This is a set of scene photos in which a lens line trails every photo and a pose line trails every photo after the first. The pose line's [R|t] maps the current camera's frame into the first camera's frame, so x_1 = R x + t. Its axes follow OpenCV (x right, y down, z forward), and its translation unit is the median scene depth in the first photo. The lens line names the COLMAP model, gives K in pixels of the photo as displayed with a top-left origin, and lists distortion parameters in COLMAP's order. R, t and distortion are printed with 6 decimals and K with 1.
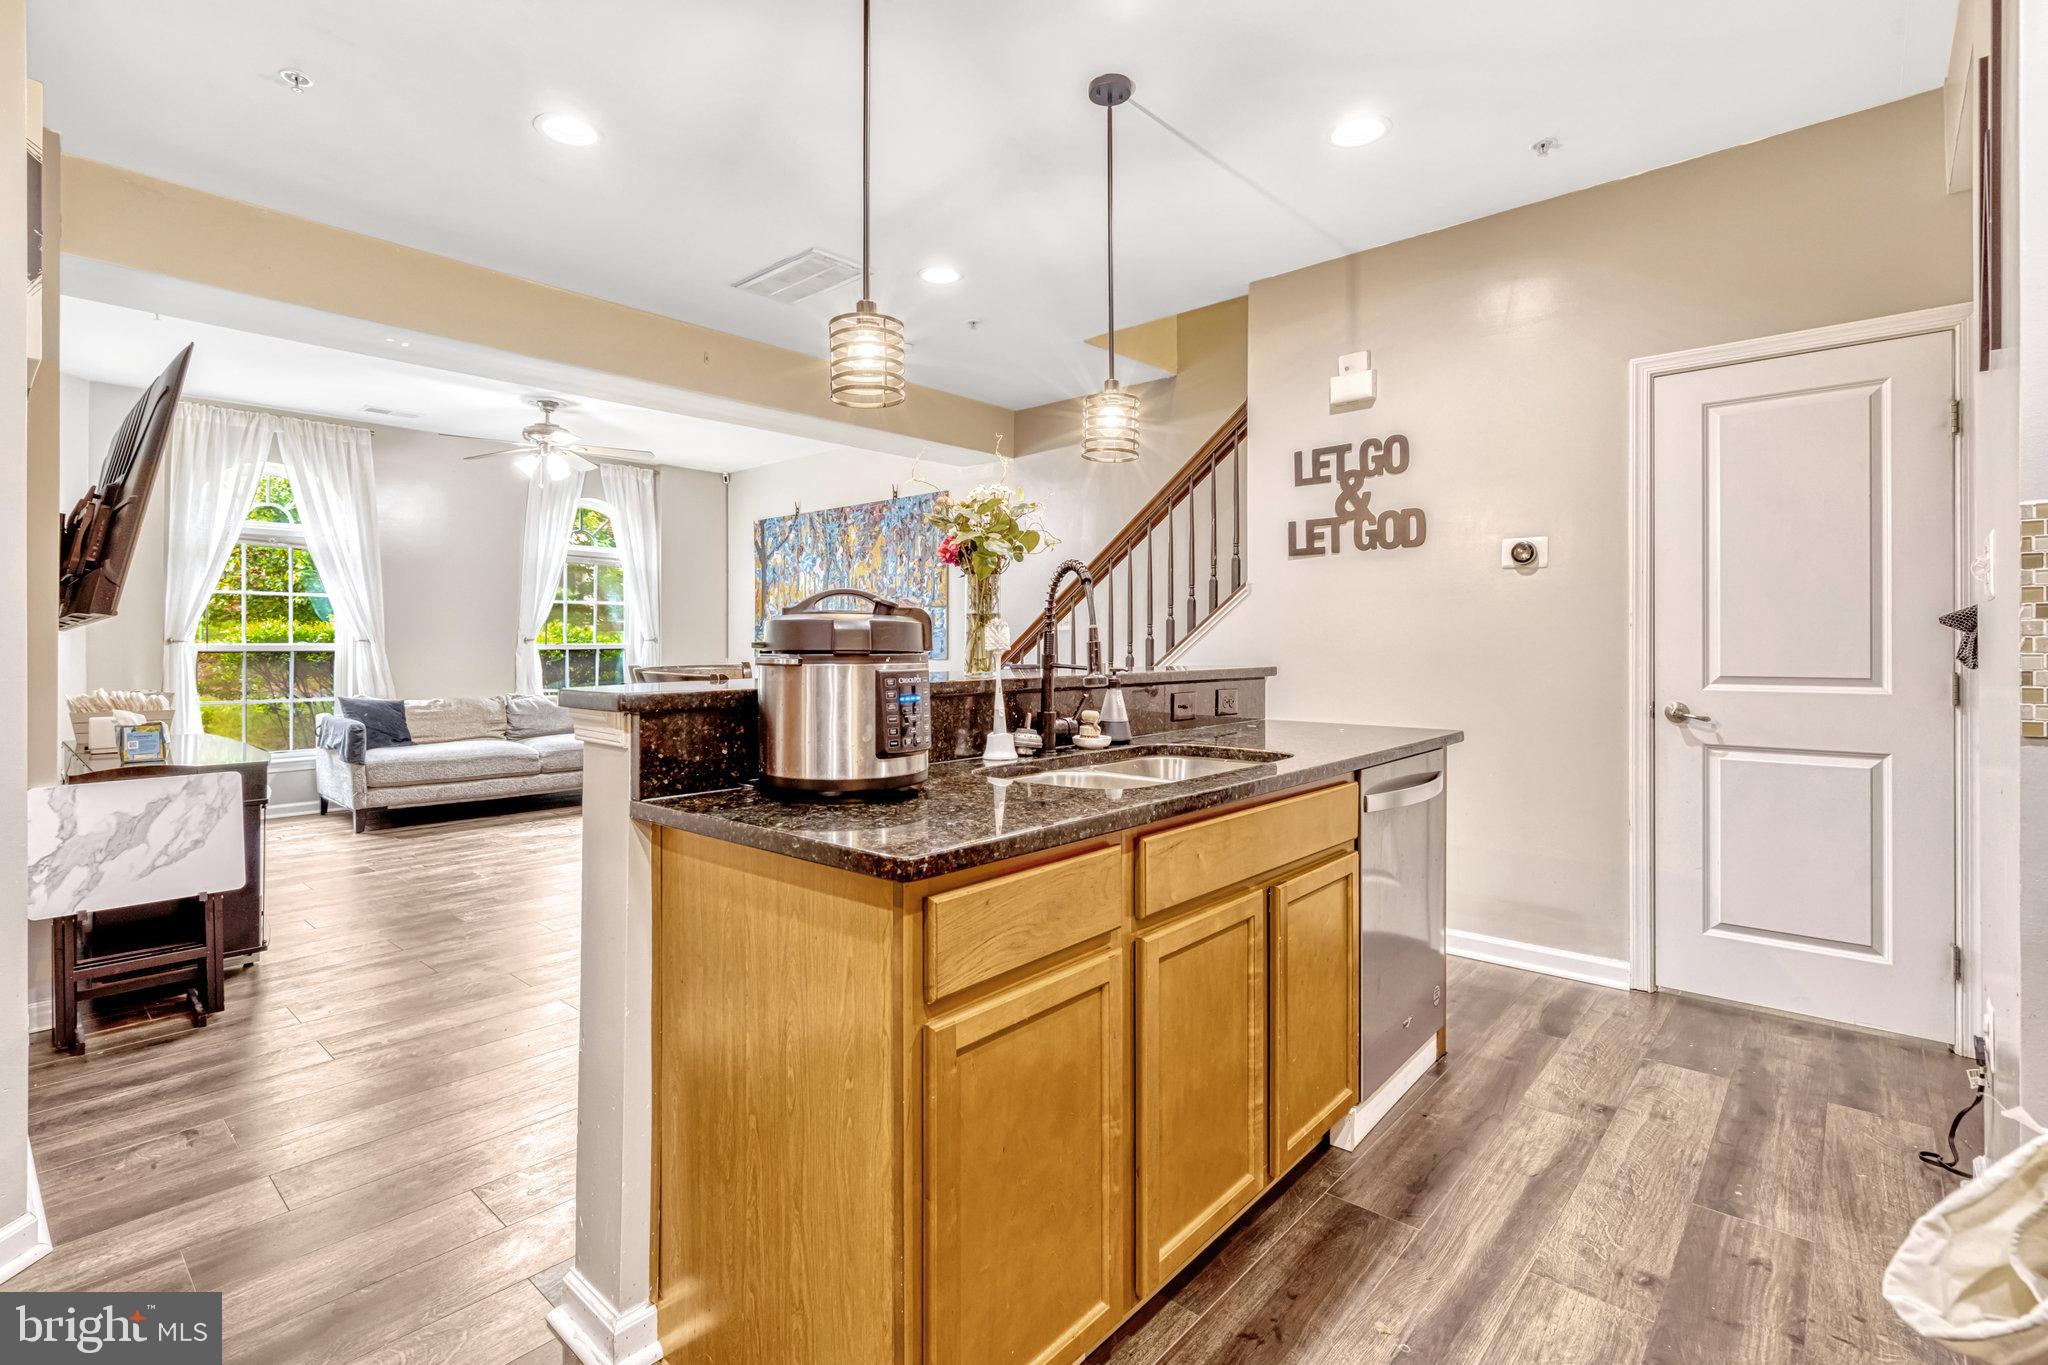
lens RADIAL K [[960.5, 0, 1015.0], [0, 960.5, 646.3], [0, 0, 1]] dist [0.003468, 0.000811]
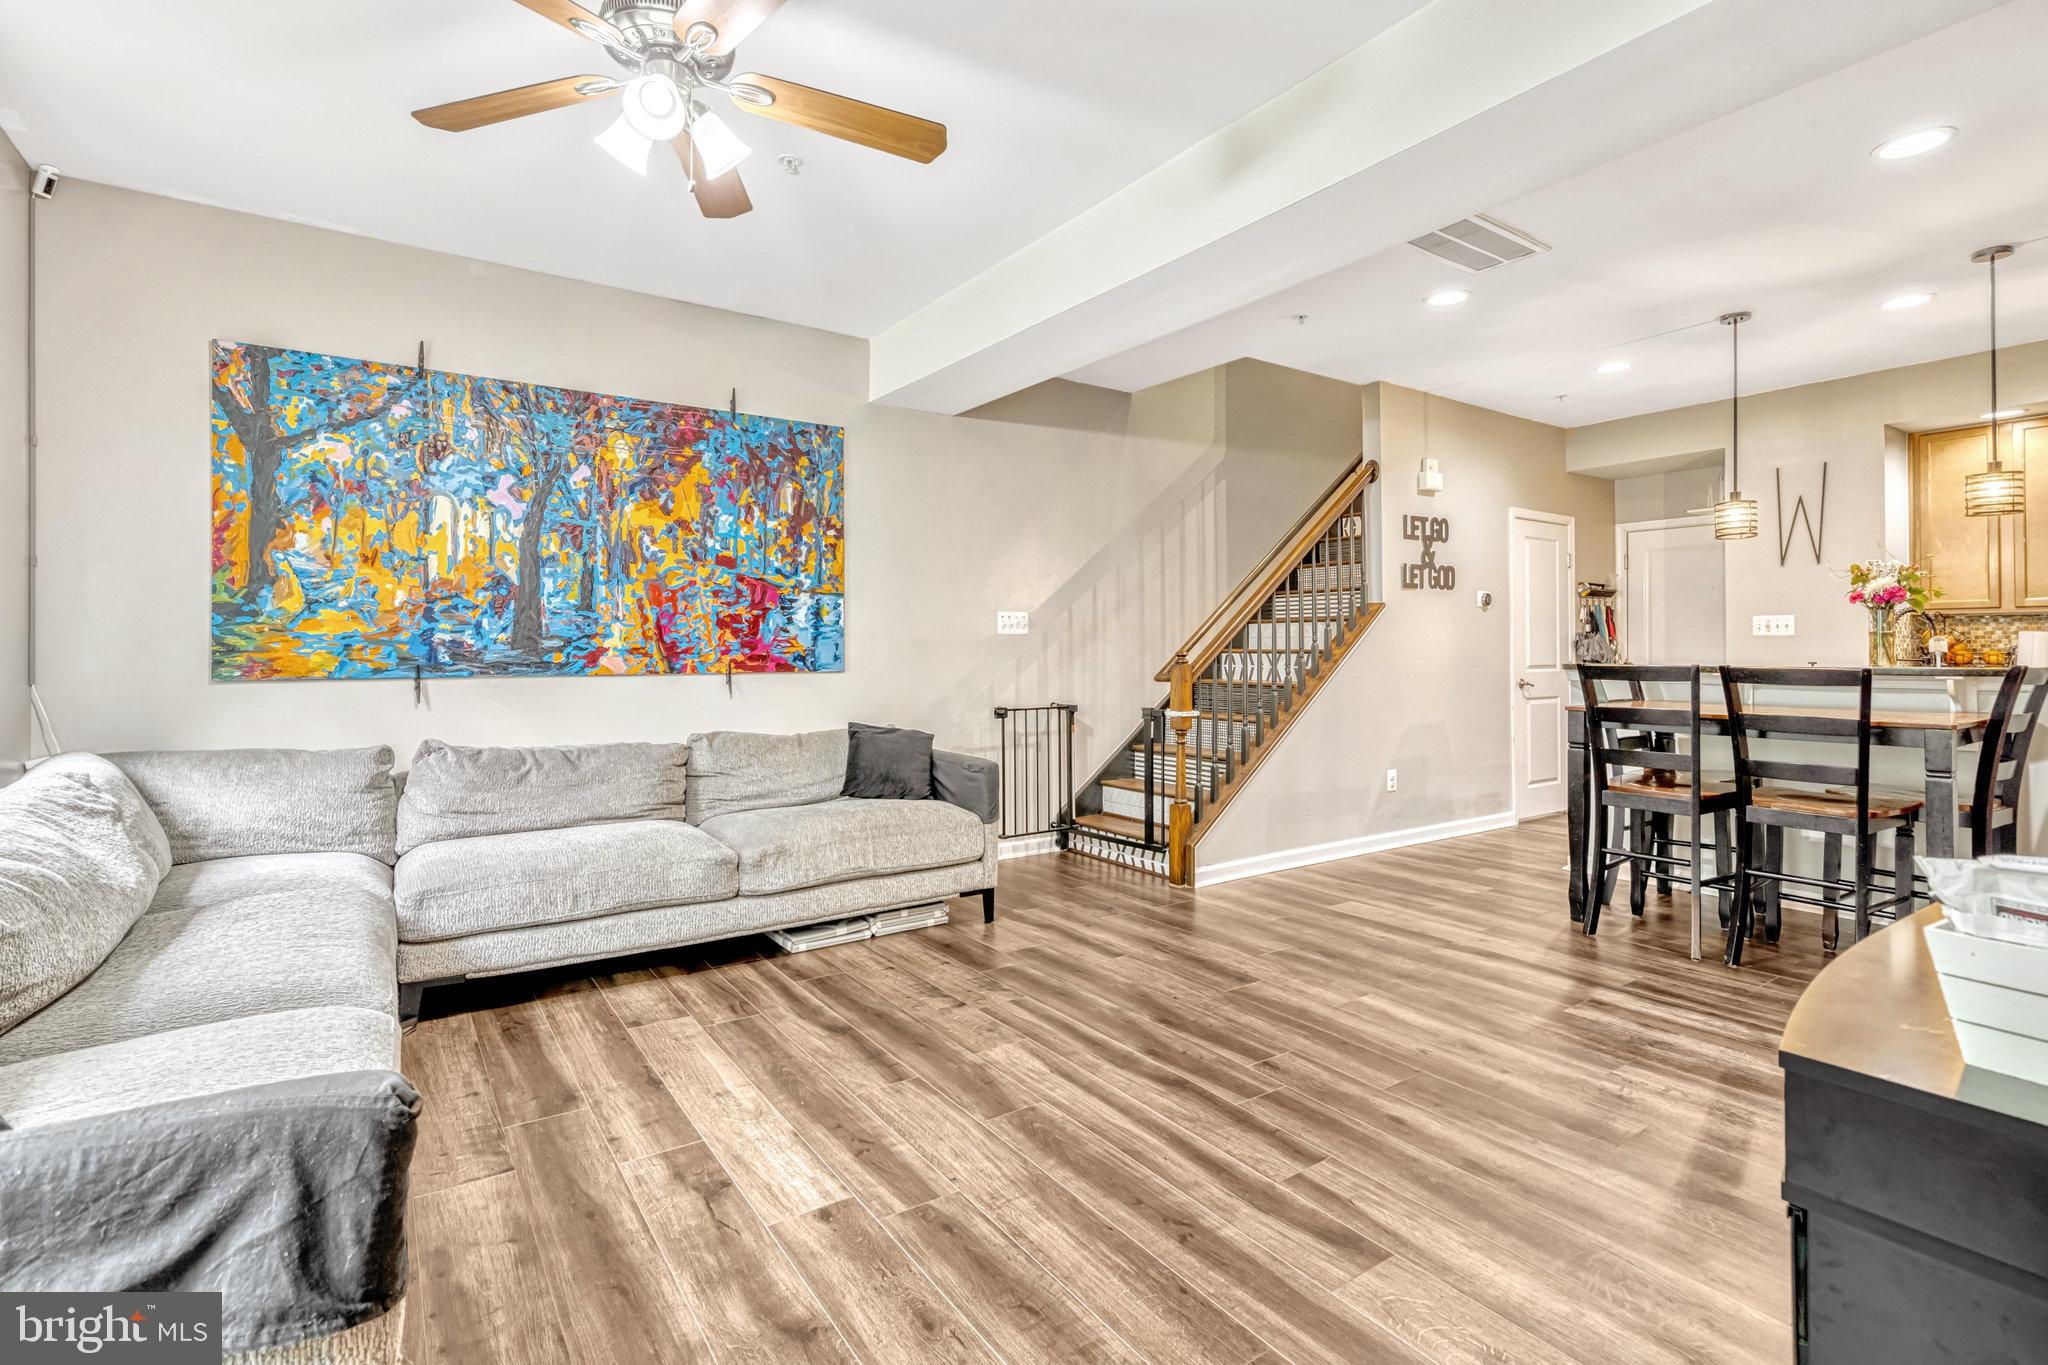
lens RADIAL K [[941.4, 0, 1017.7], [0, 941.4, 646.8], [0, 0, 1]] dist [0.000497, 0.001117]
pose [[0.241203, 0.004778, 0.970463, -1.227915], [0.001456, 0.999985, -0.005286, -0.000387], [-0.970473, 0.002688, 0.241193, 1.252774]]
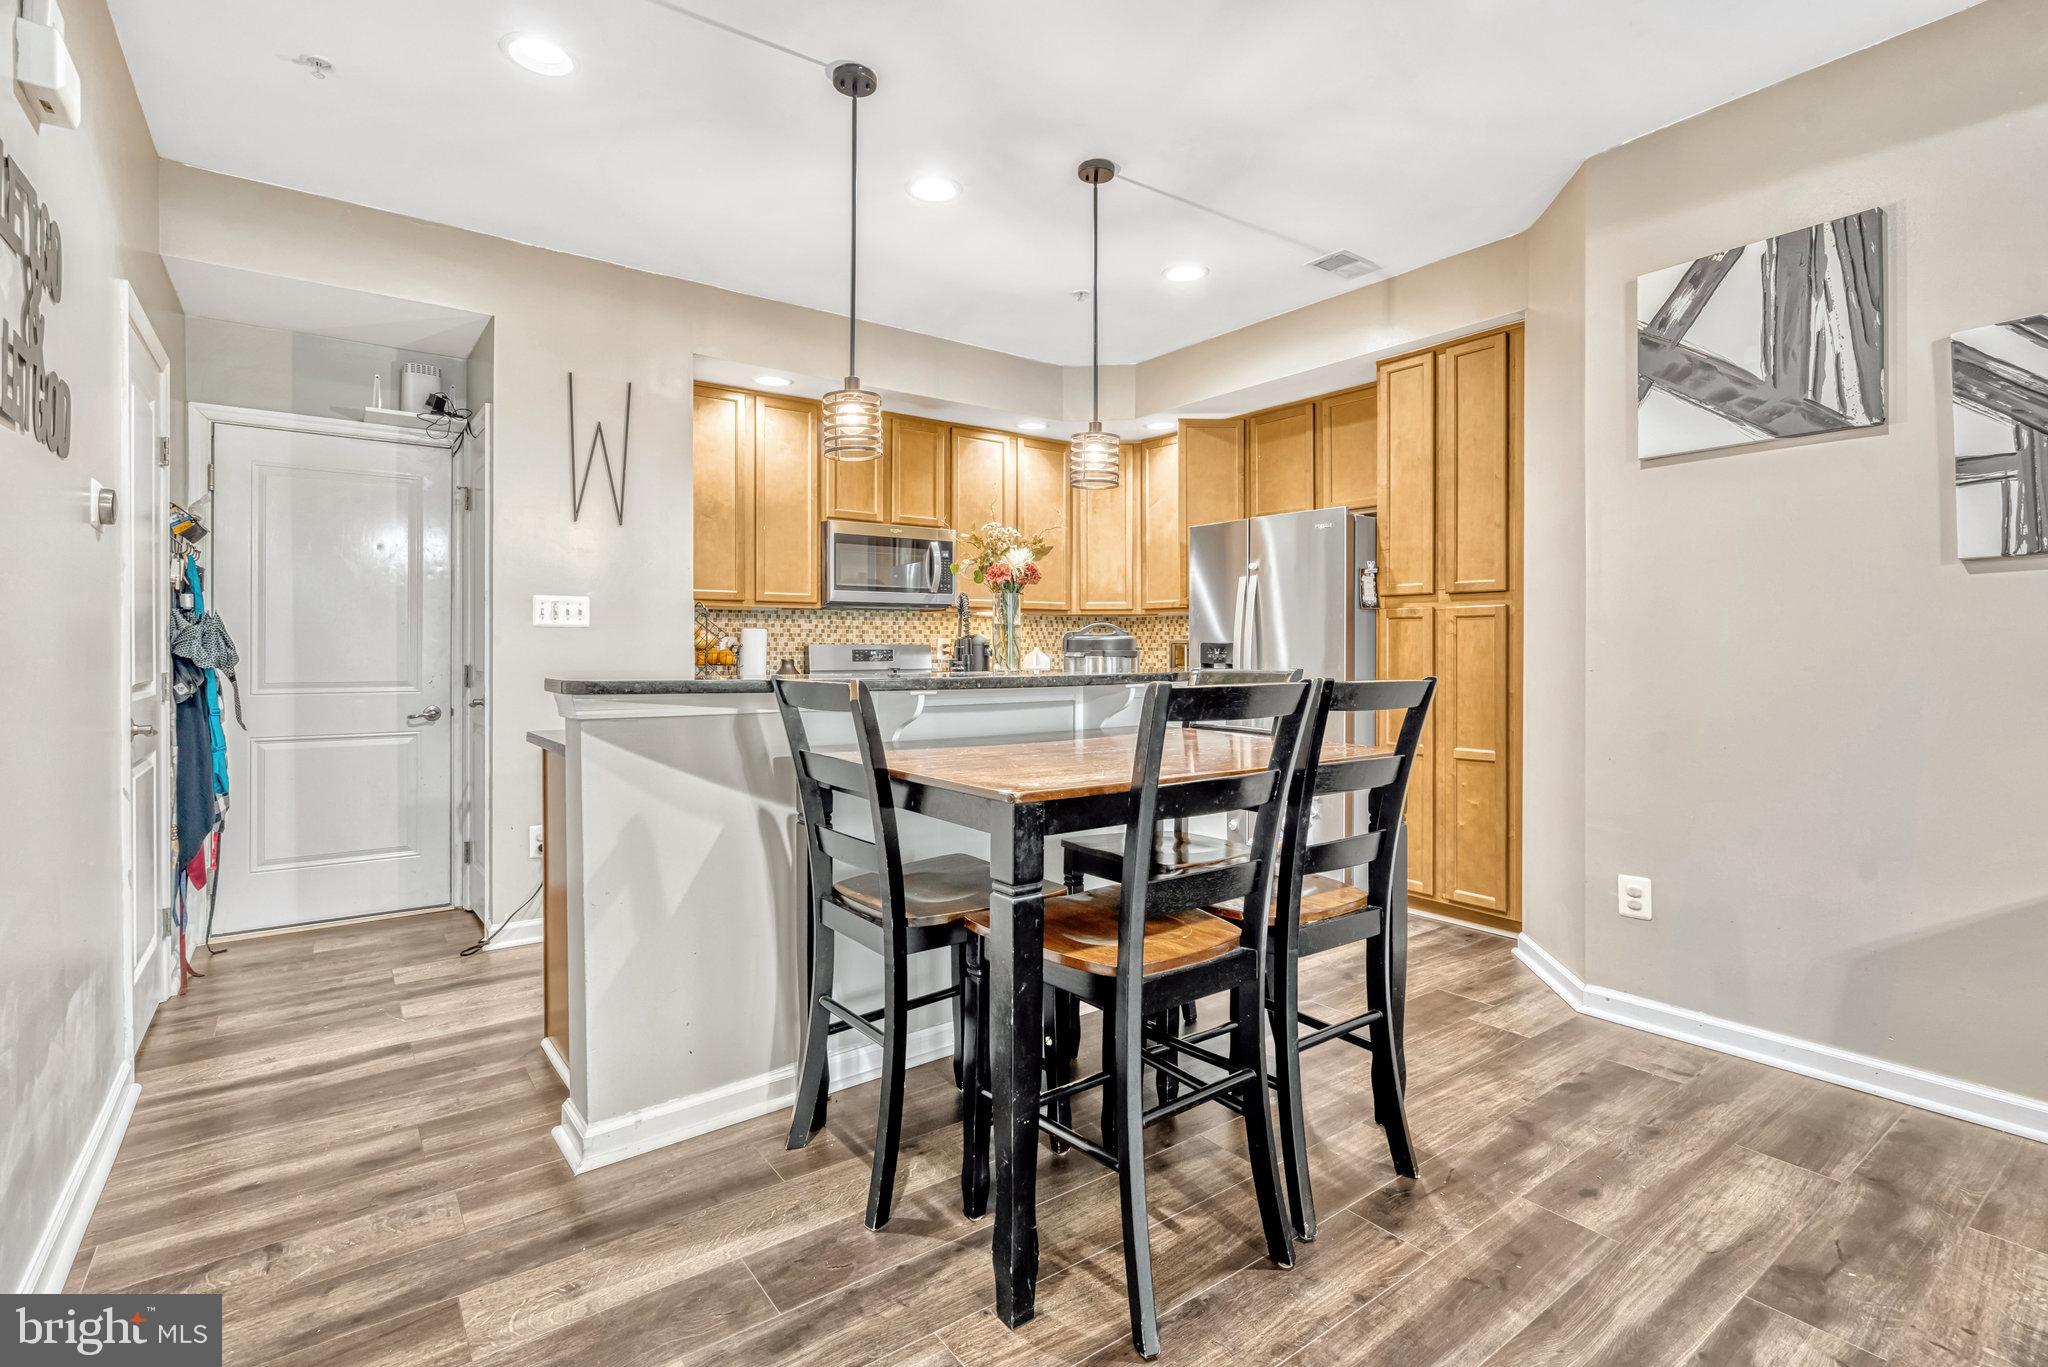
lens RADIAL K [[941.4, 0, 1017.7], [0, 941.4, 647.8], [0, 0, 1]] dist [0.000497, 0.001117]
pose [[-0.978085, 0.000337, 0.208206, -0.181367], [0.000276, 1.000000, -0.000322, -0.001537], [-0.208206, -0.000257, -0.978085, 1.306121]]
